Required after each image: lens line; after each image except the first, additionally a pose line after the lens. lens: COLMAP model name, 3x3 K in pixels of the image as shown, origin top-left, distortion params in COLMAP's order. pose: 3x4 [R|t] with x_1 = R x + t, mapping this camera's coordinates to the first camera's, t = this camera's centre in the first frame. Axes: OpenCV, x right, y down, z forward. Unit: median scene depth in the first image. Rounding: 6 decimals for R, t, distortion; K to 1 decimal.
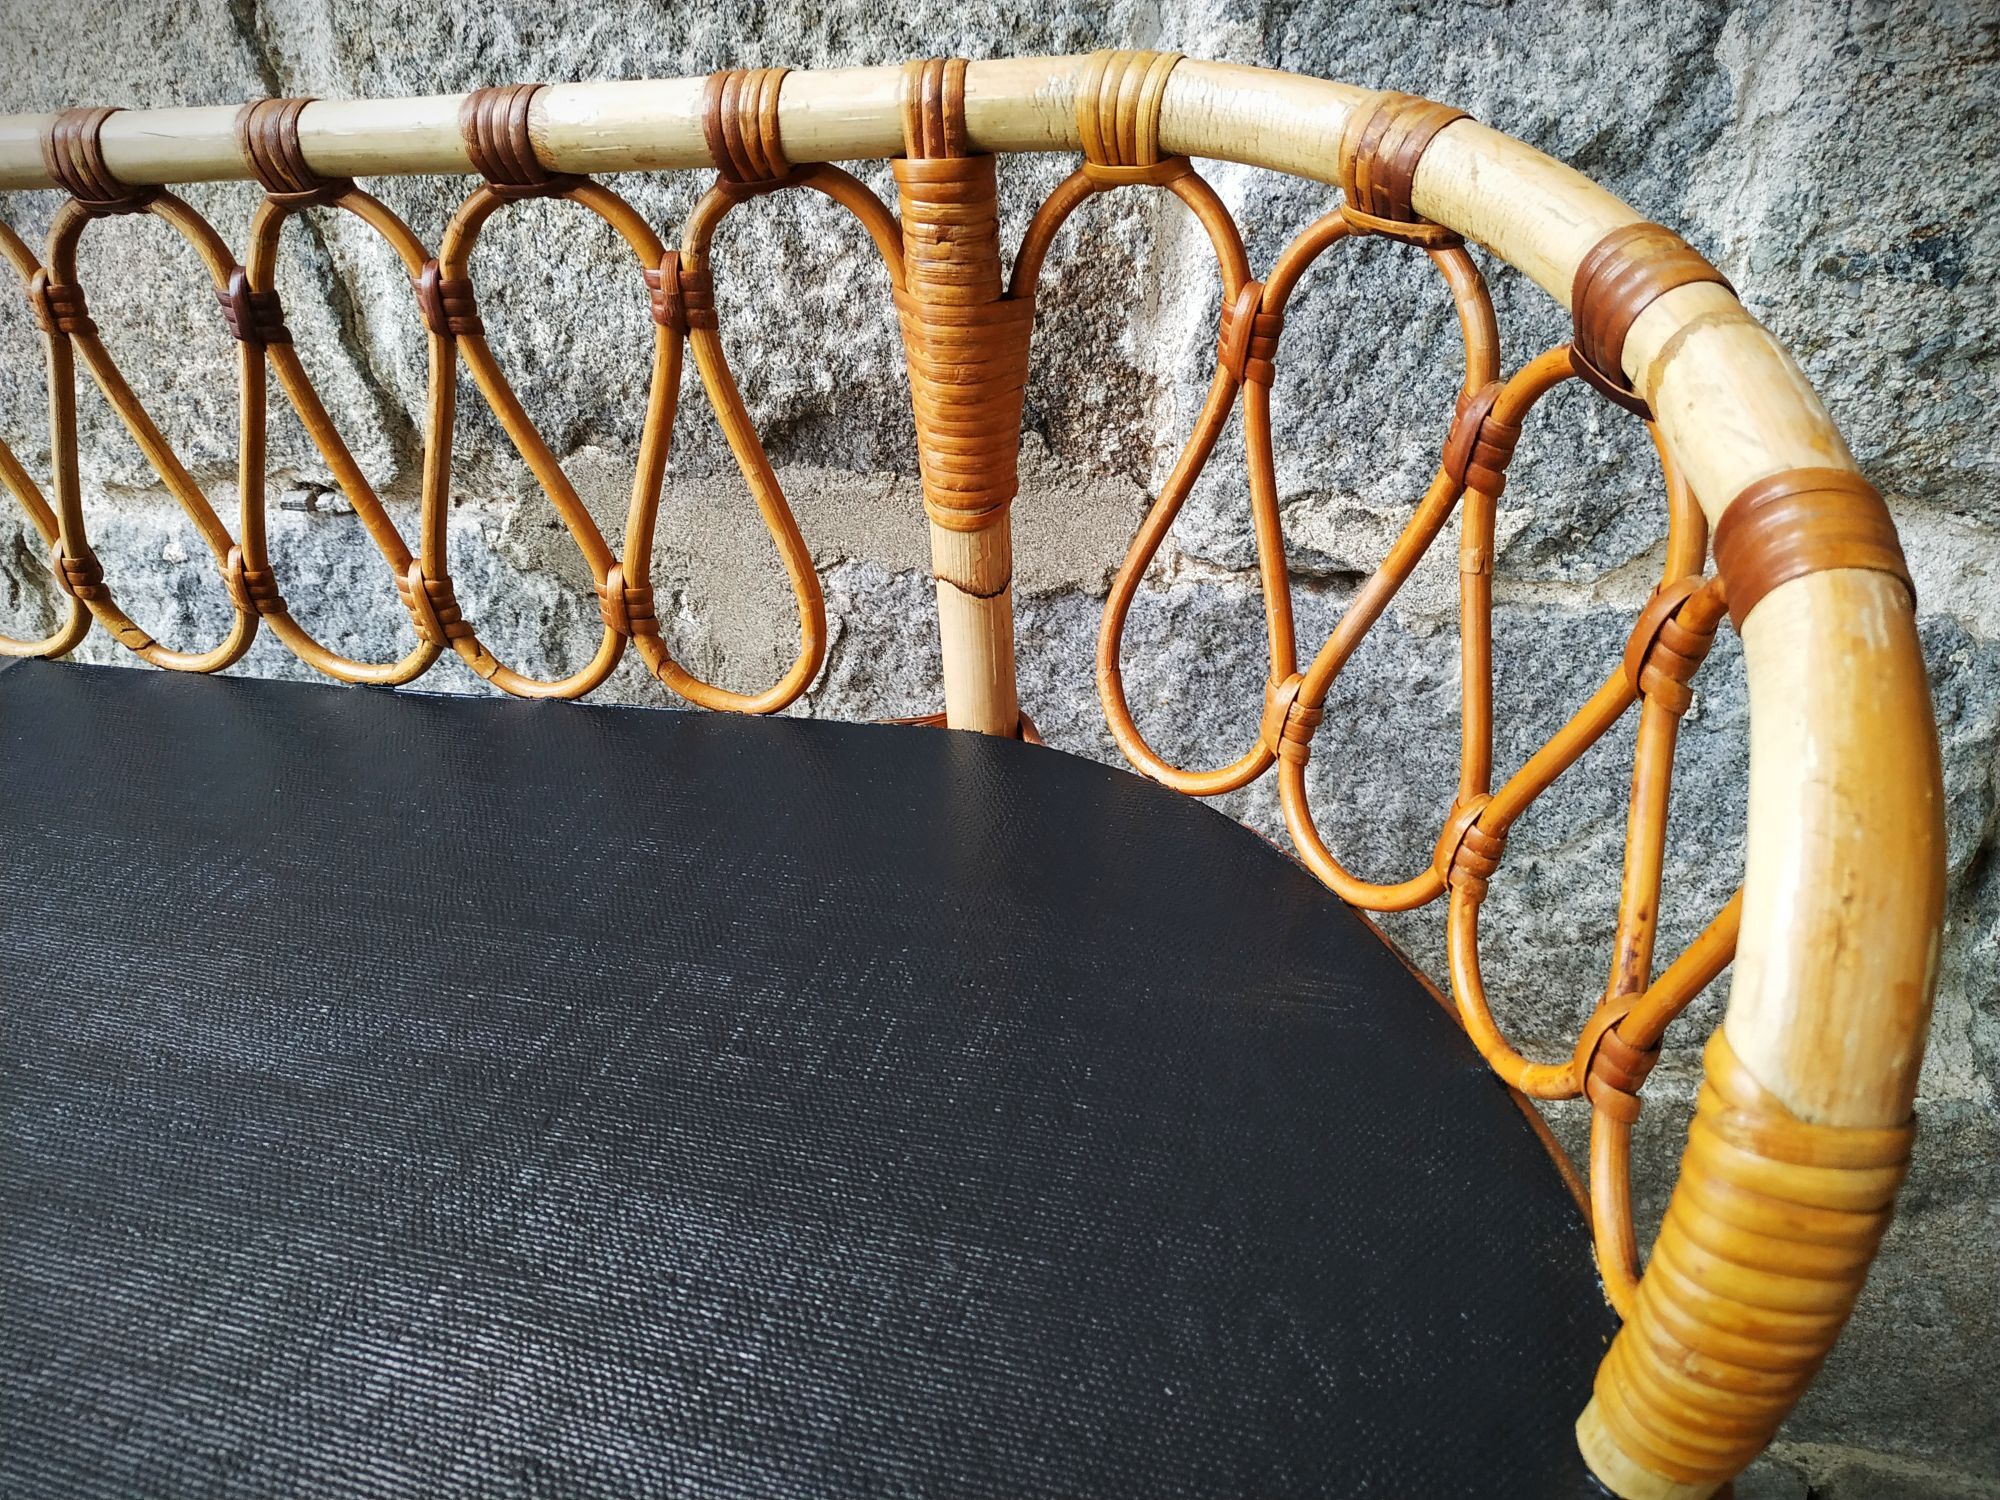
lens RADIAL K [[1454.4, 0, 994.1], [0, 1454.4, 756.5], [0, 0, 1]] dist [-0.002419, -0.010391]
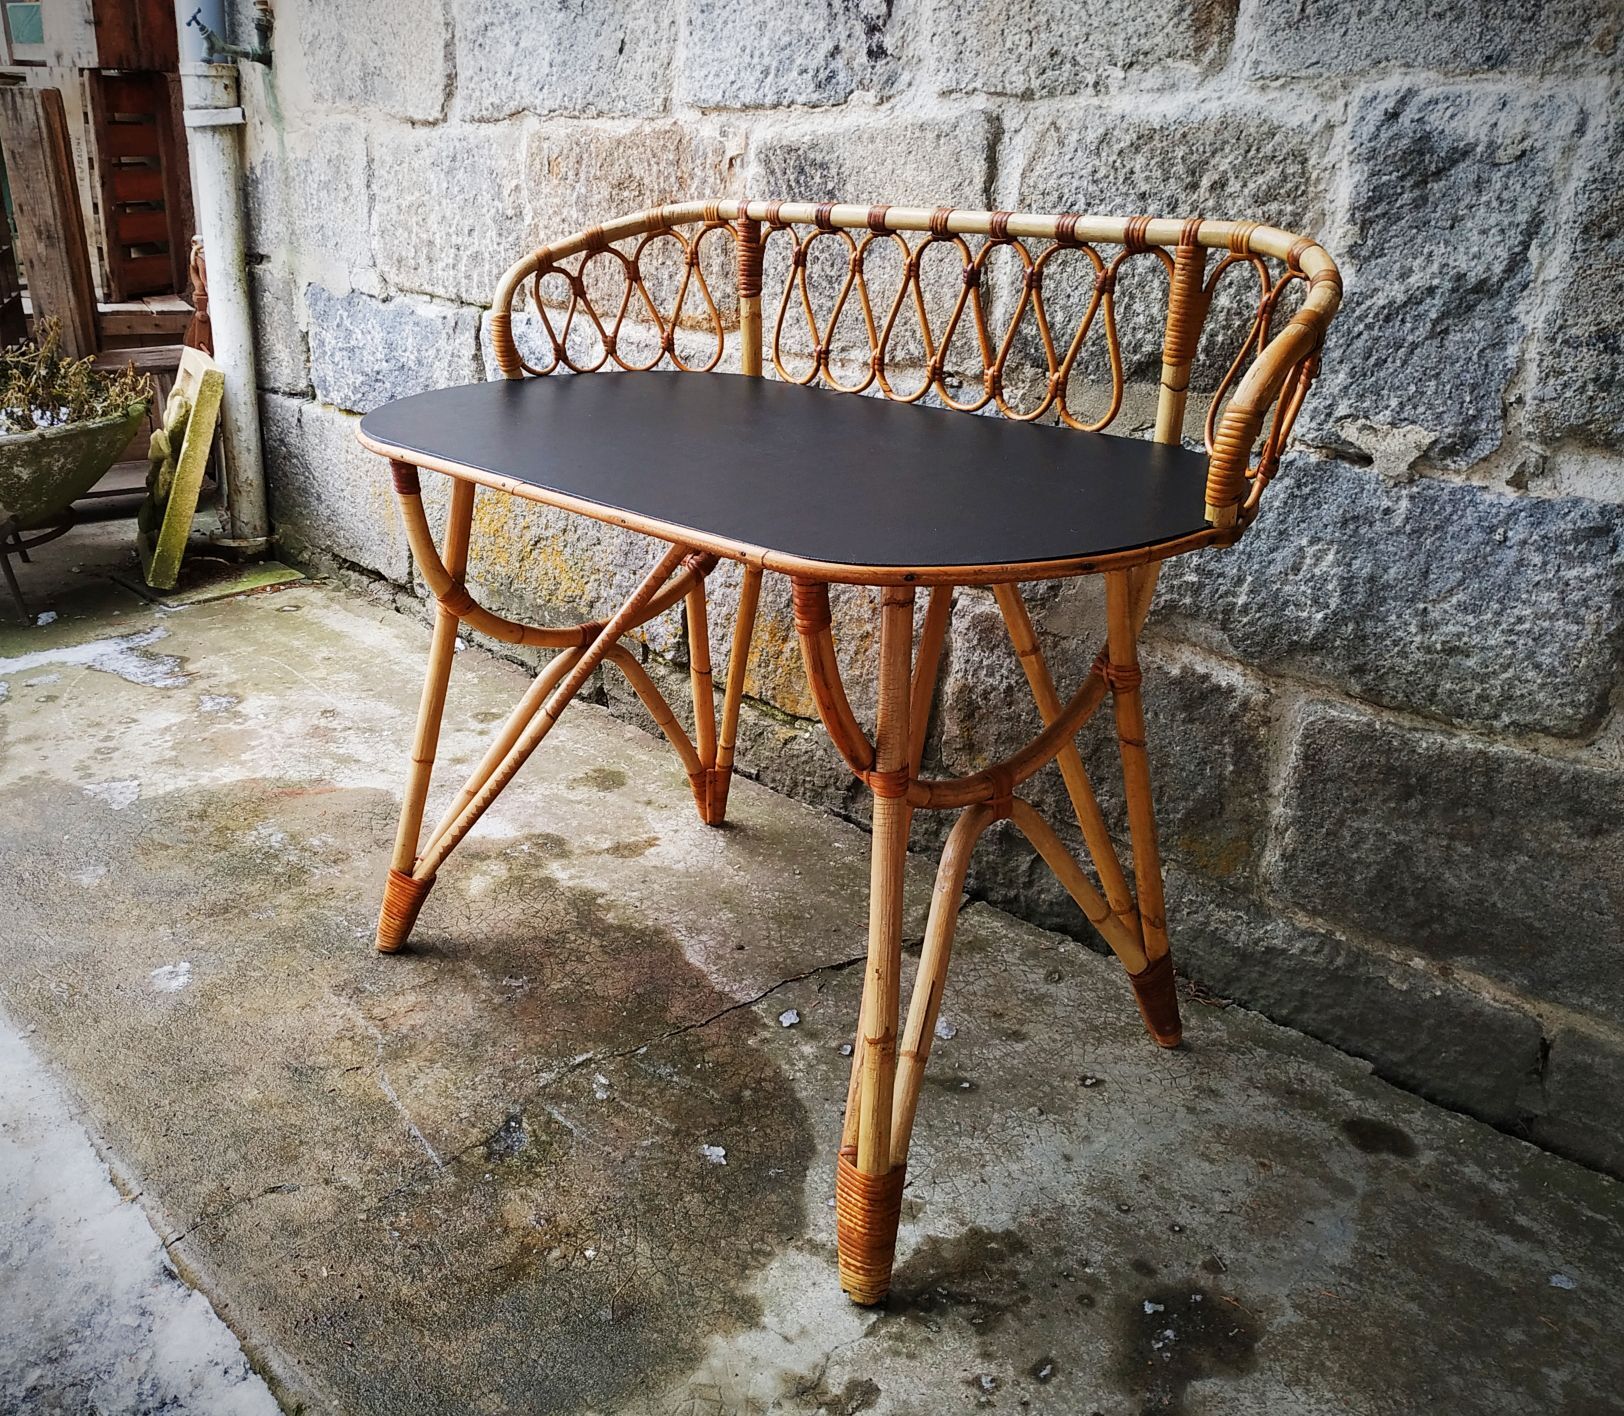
lens RADIAL K [[1453.9, 0, 697.5], [0, 1453.9, 720.7], [0, 0, 1]] dist [-0.006462, -0.007140]
pose [[0.844736, 0.263915, -0.465586, 0.573997], [-0.321245, 0.945844, -0.046702, 0.771810], [0.428046, 0.189018, 0.883770, -1.512702]]
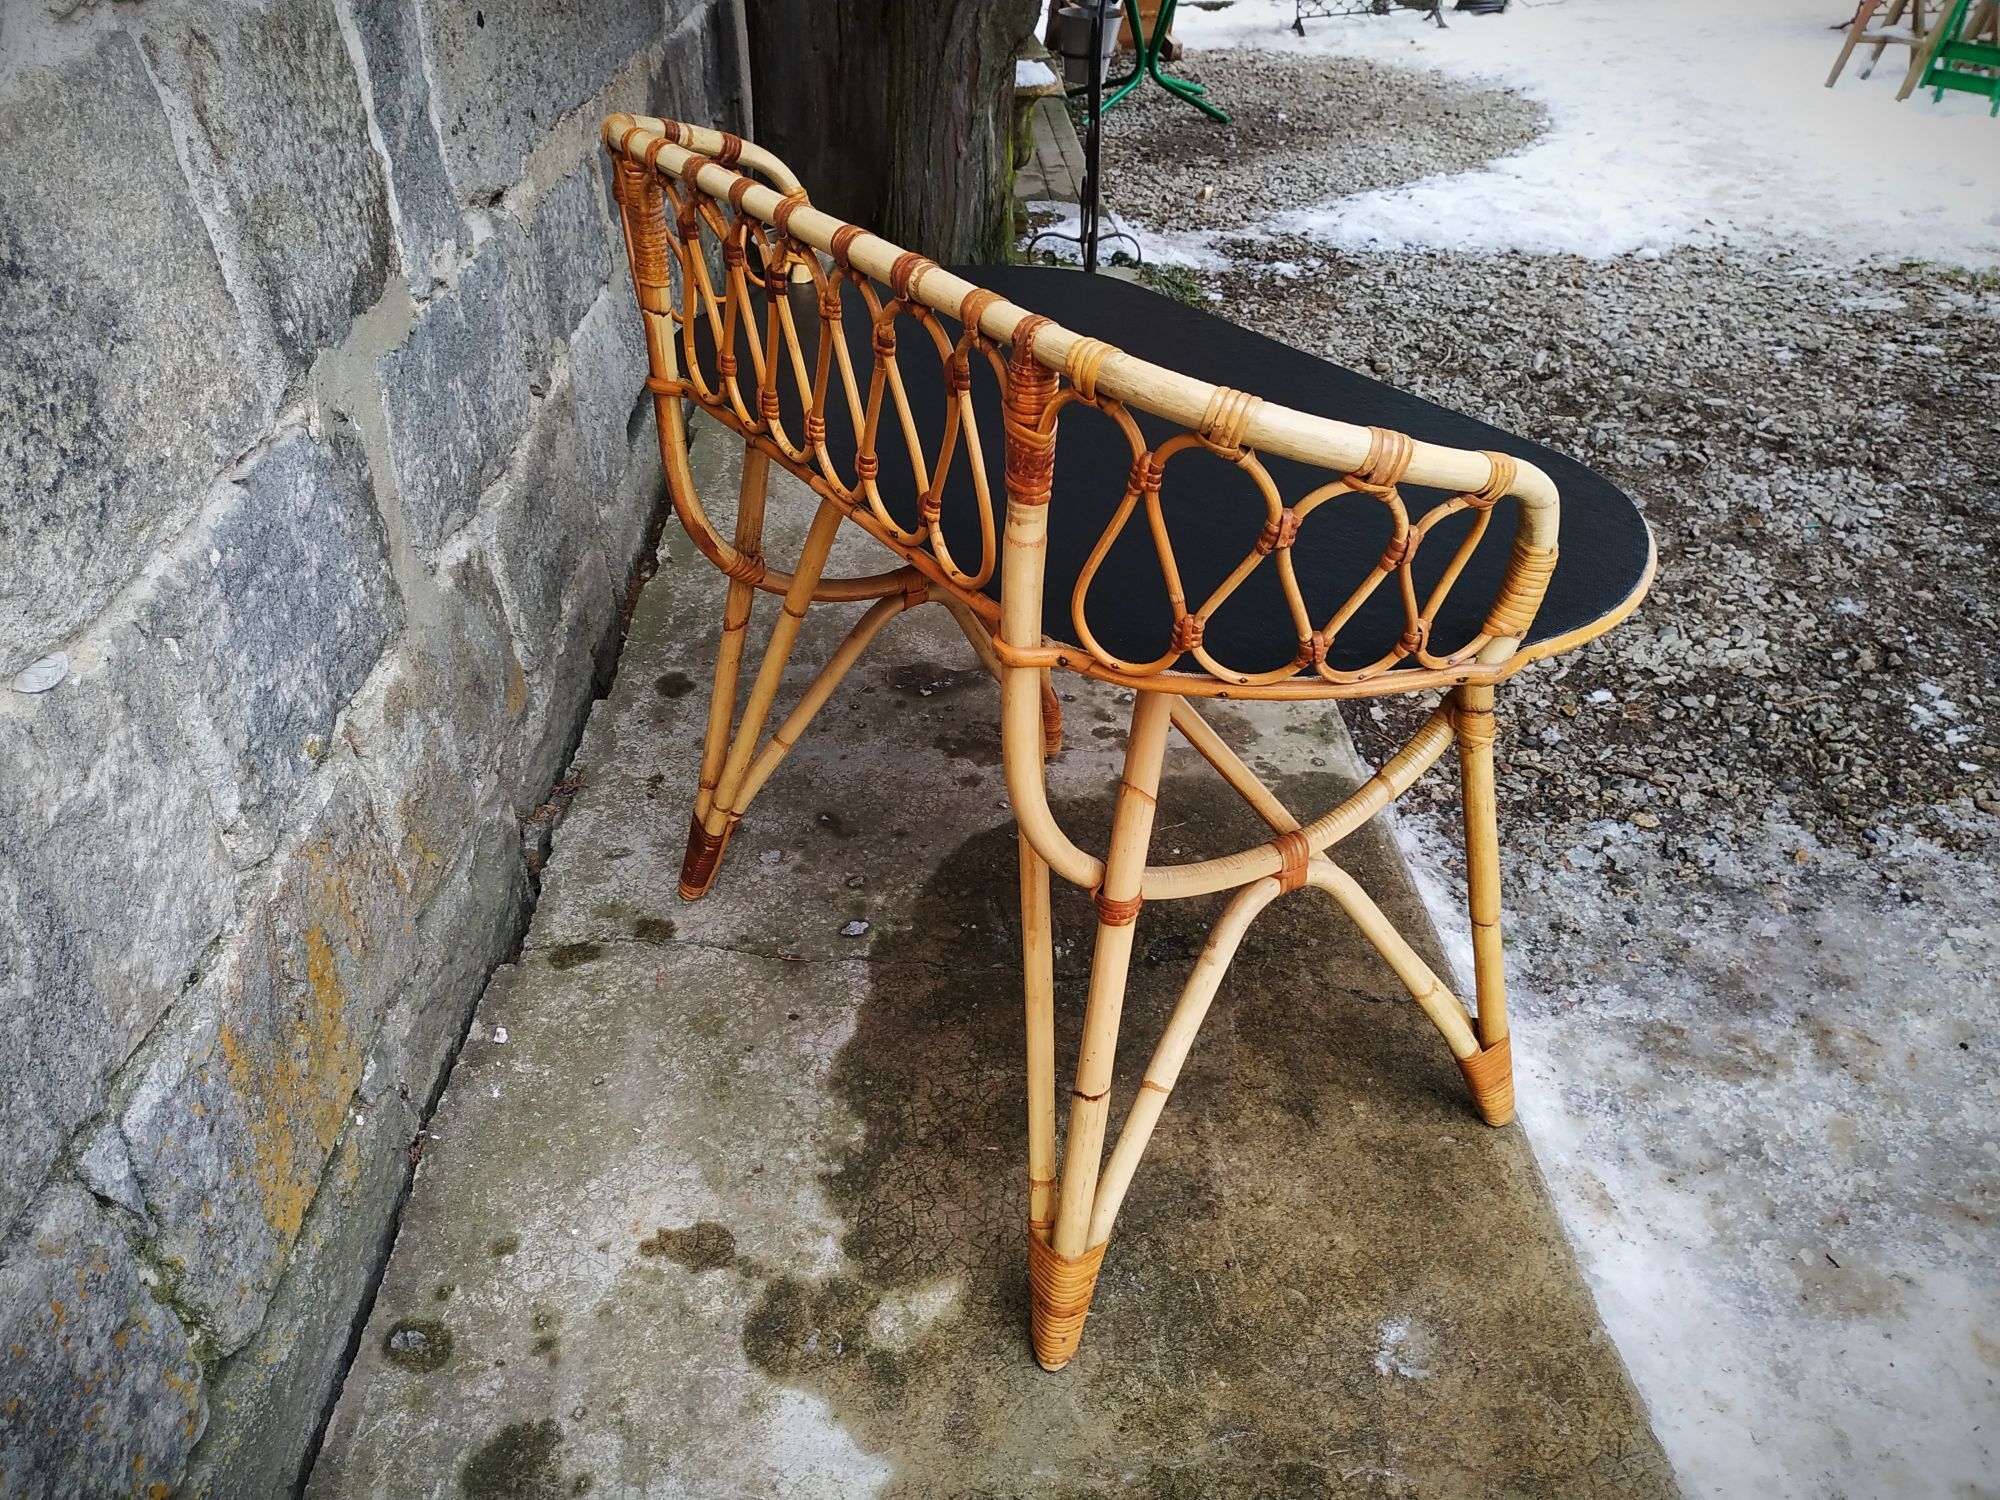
lens RADIAL K [[1454.4, 0, 994.1], [0, 1454.4, 756.5], [0, 0, 1]] dist [-0.002419, -0.010391]
pose [[-0.310564, -0.476404, 0.822550, -2.719478], [0.498727, 0.655003, 0.567664, -0.582301], [-0.809210, 0.586524, 0.034176, 0.652877]]
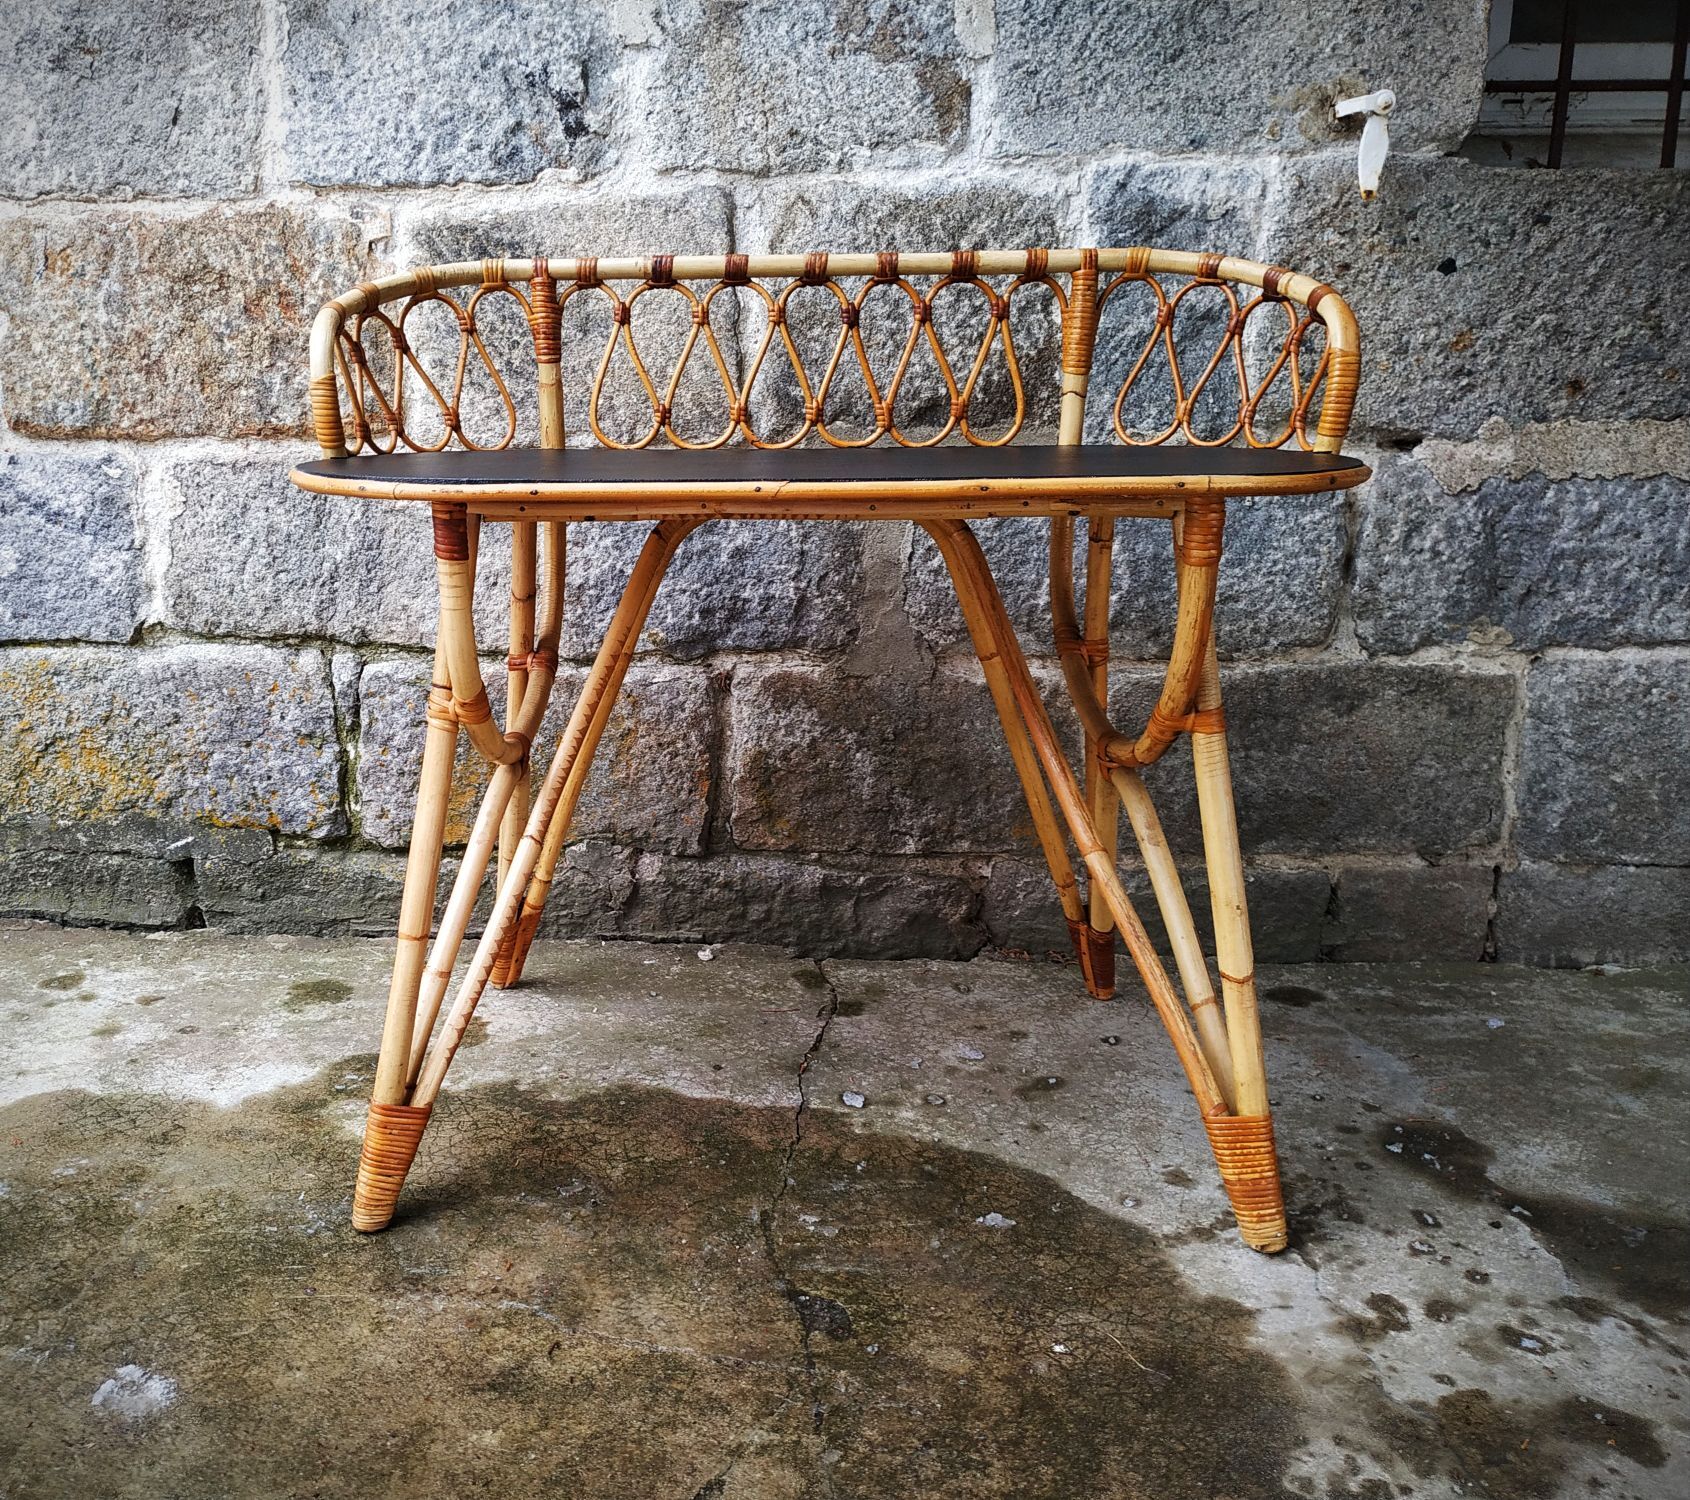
lens RADIAL K [[1425.3, 0, 682.3], [0, 1425.3, 758.5], [0, 0, 1]] dist [0.032641, -0.072029]
pose [[0.975077, 0.009592, 0.221660, -1.308709], [0.057631, 0.953822, -0.294793, 1.287623], [-0.214252, 0.300220, 0.929497, -1.313363]]
